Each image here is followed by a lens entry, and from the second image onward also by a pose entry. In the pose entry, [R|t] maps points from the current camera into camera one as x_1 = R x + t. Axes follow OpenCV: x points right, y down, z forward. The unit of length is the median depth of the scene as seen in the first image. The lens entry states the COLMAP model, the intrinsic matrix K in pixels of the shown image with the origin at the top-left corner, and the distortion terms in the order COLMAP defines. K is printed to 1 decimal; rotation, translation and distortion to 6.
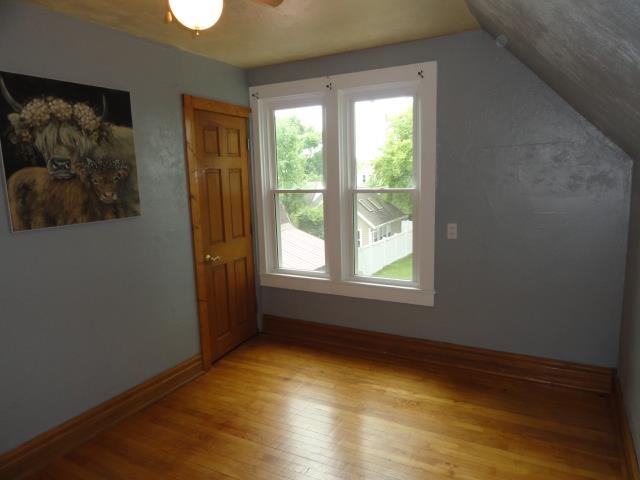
lens RADIAL K [[442.6, 0, 322.9], [0, 442.6, 240.8], [0, 0, 1]] dist [0.000562, 0.002218]
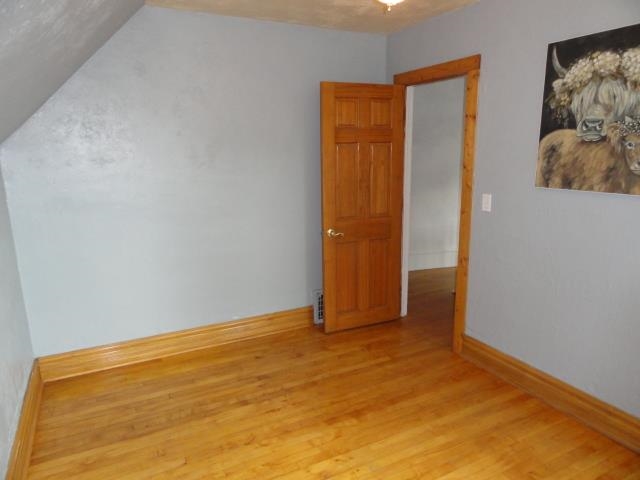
lens RADIAL K [[442.6, 0, 322.9], [0, 442.6, 240.8], [0, 0, 1]] dist [0.000562, 0.002218]
pose [[-0.551308, 0.211991, -0.806920, 0.538559], [-0.103134, 0.942444, 0.318060, -0.185424], [0.827903, 0.258570, -0.497714, 1.075575]]
